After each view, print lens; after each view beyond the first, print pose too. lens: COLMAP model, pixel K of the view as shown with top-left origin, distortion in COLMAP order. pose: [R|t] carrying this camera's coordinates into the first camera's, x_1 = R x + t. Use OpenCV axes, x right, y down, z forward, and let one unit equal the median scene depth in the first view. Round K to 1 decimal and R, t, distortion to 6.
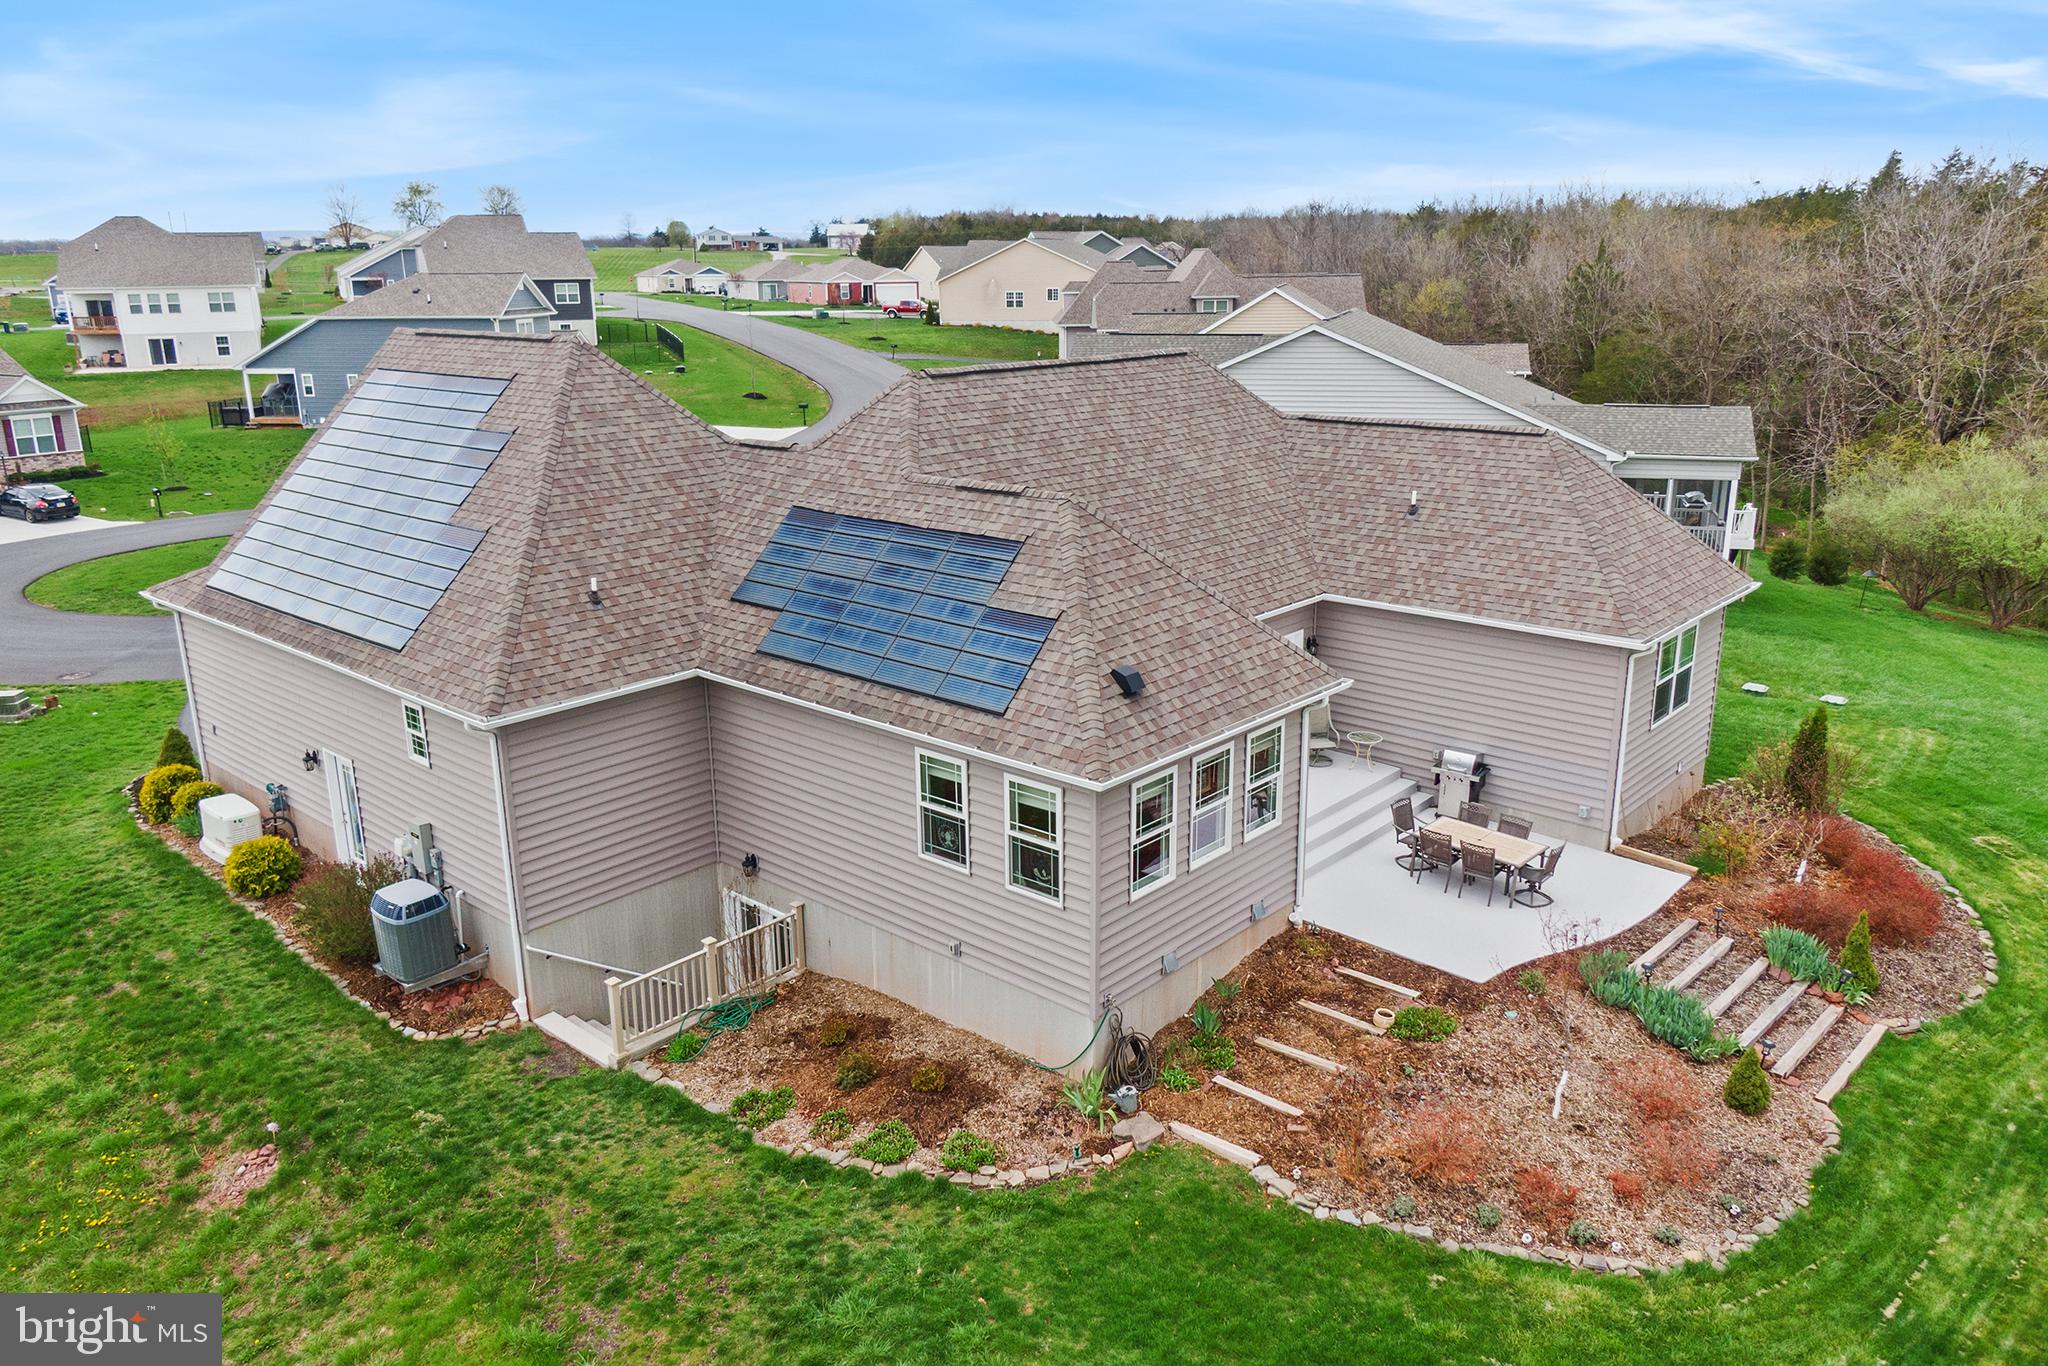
lens RADIAL K [[1467.8, 0, 996.2], [0, 1467.8, 665.0], [0, 0, 1]] dist [0.031461, -0.043748]
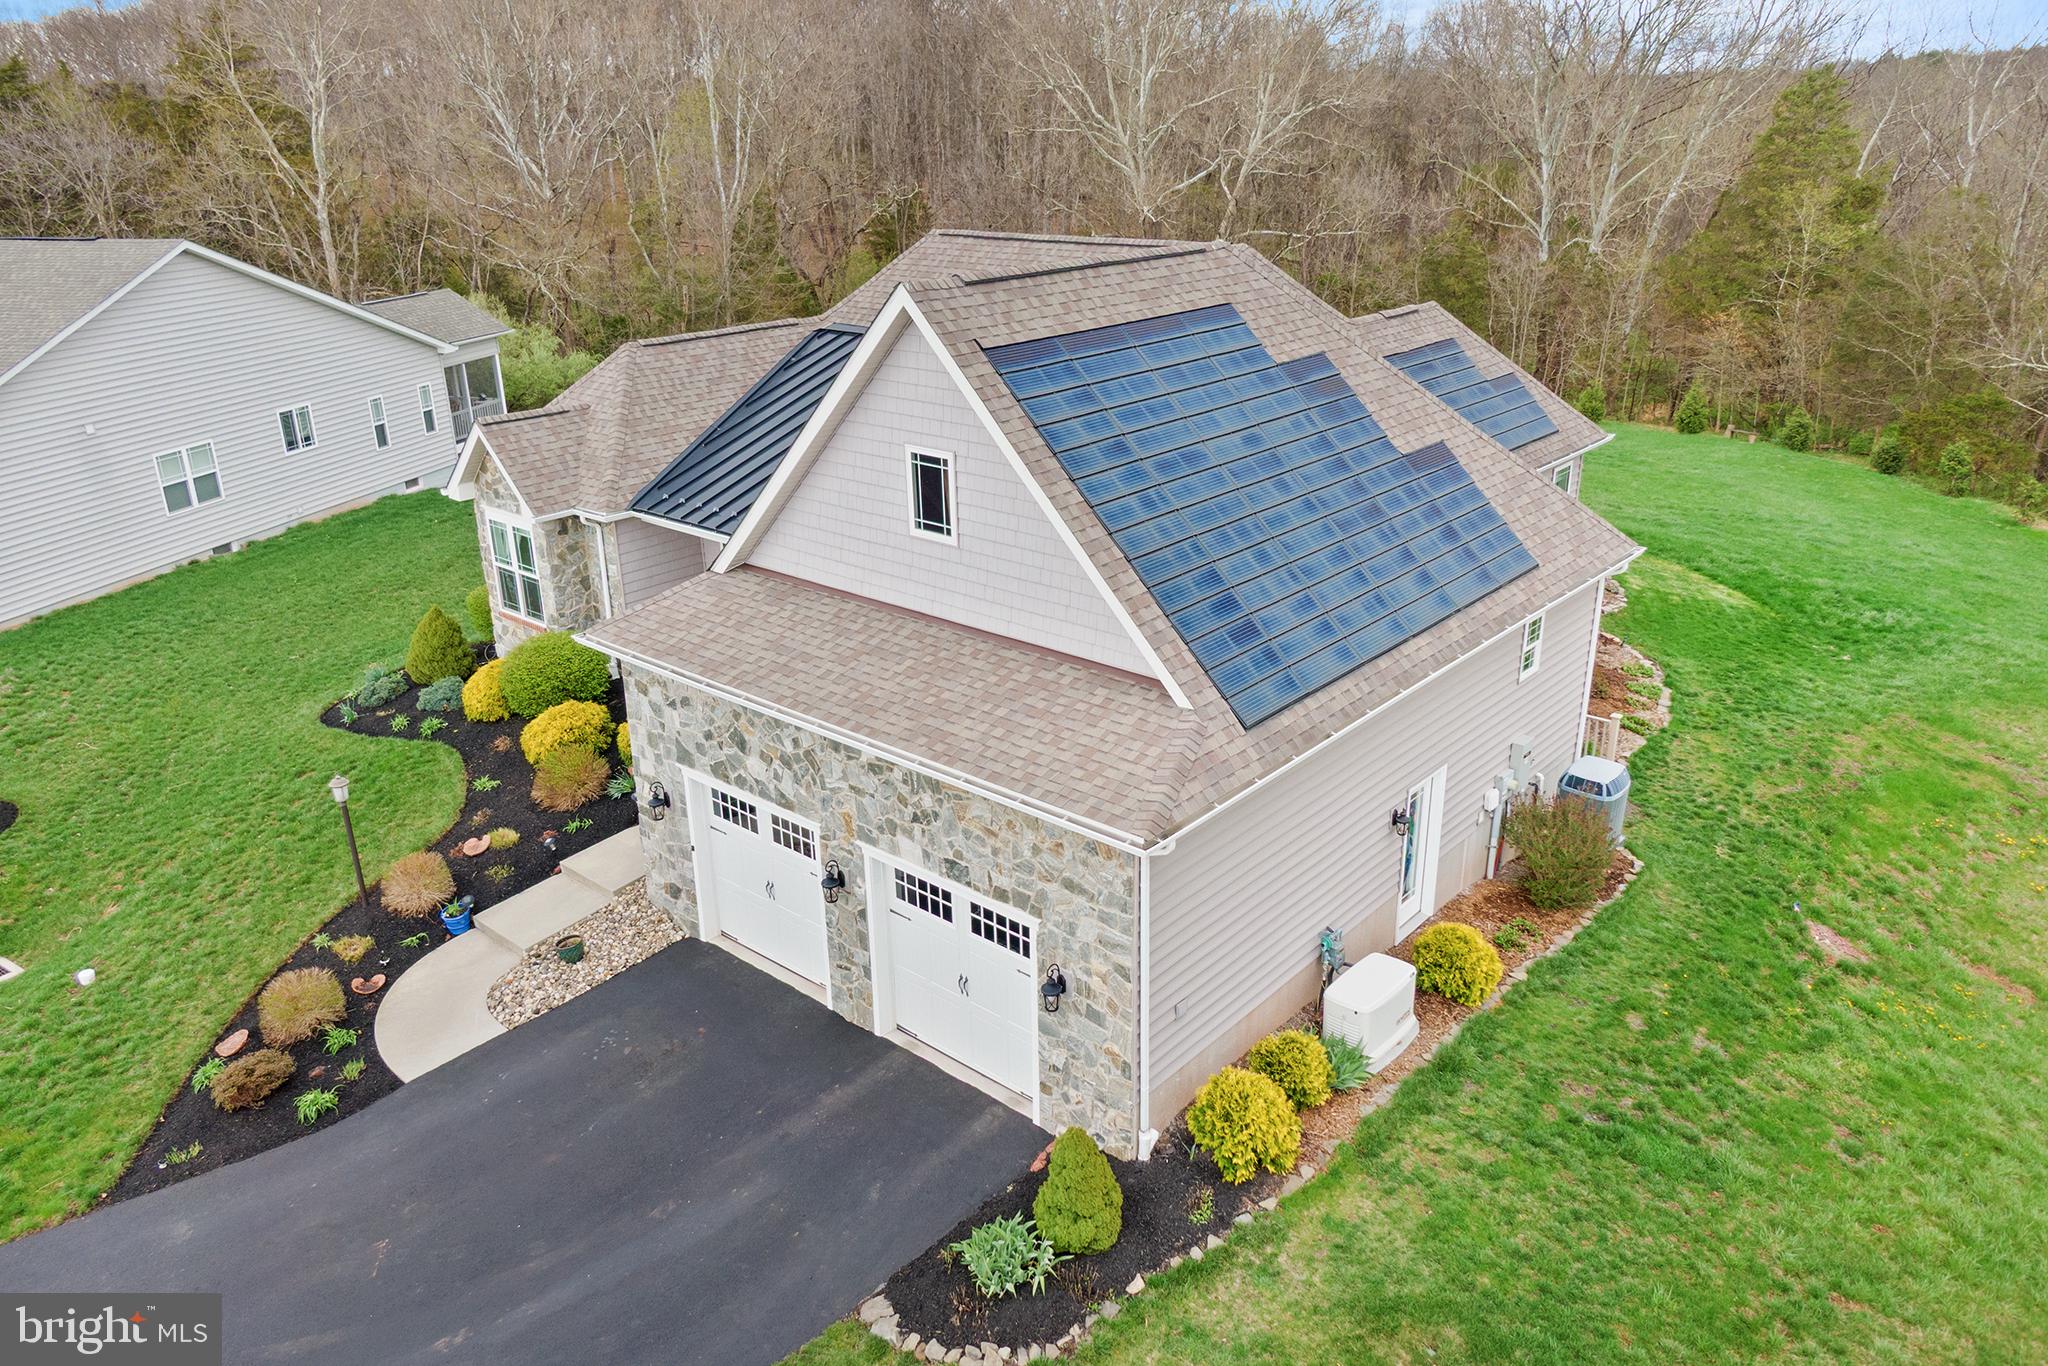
lens RADIAL K [[1467.8, 0, 1054.6], [0, 1467.8, 693.3], [0, 0, 1]] dist [0.031461, -0.043748]
pose [[-0.037902, -0.355034, 0.934085, -1.468057], [0.282174, 0.892912, 0.350835, -0.397104], [-0.958614, 0.276872, 0.066338, 1.419437]]
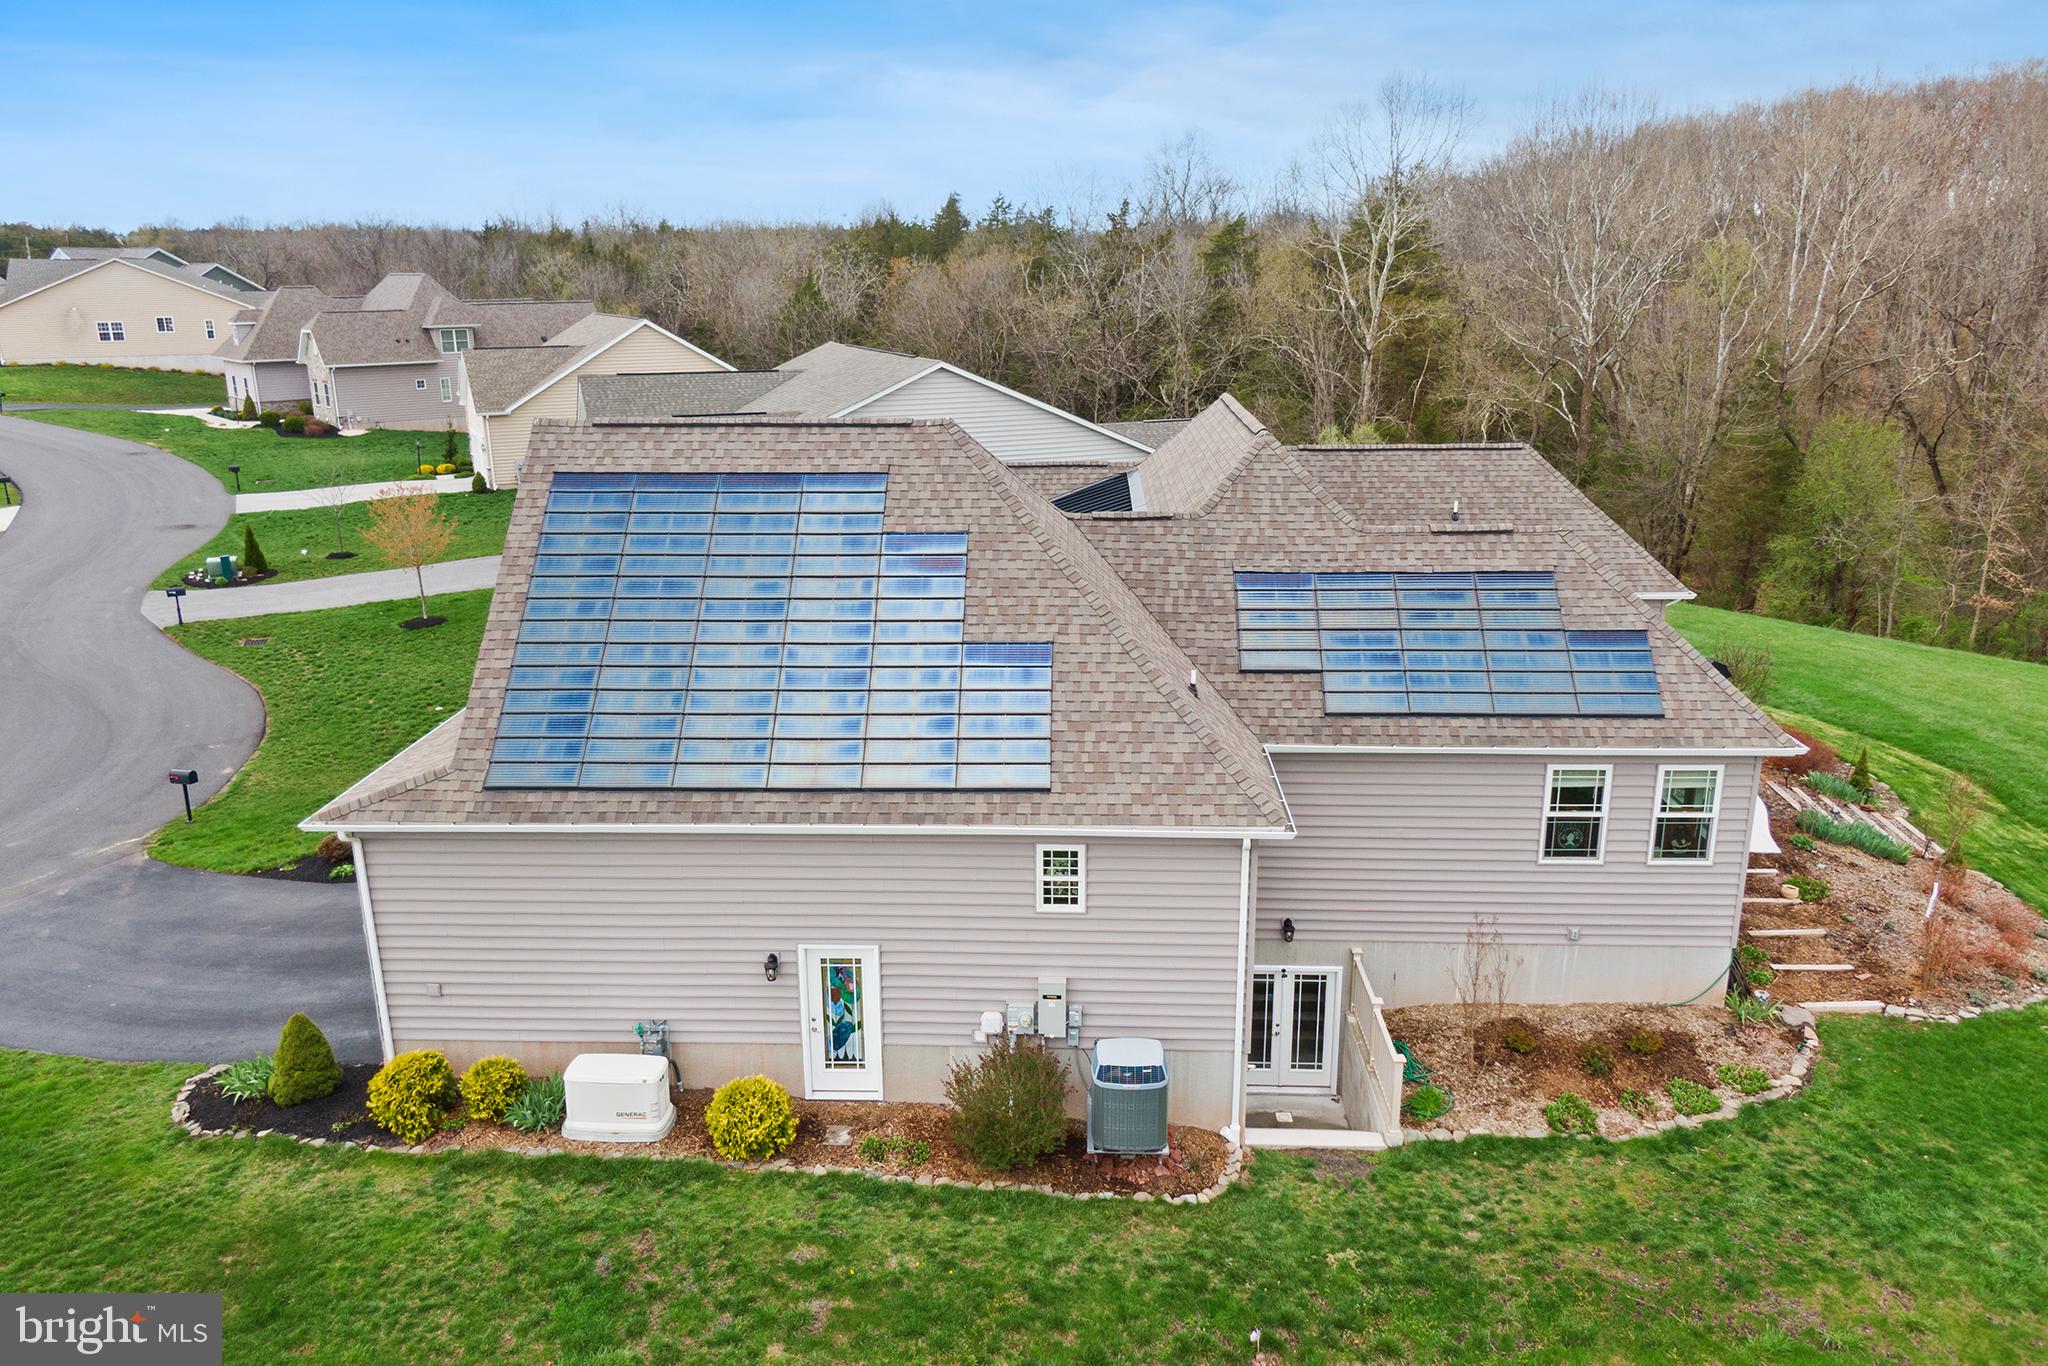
lens RADIAL K [[1467.8, 0, 1023.7], [0, 1467.8, 691.8], [0, 0, 1]] dist [0.031461, -0.043748]
pose [[0.767199, -0.172708, 0.617719, -1.061934], [0.168513, 0.983508, 0.065687, -0.141831], [-0.618877, 0.053698, 0.783650, 0.375149]]
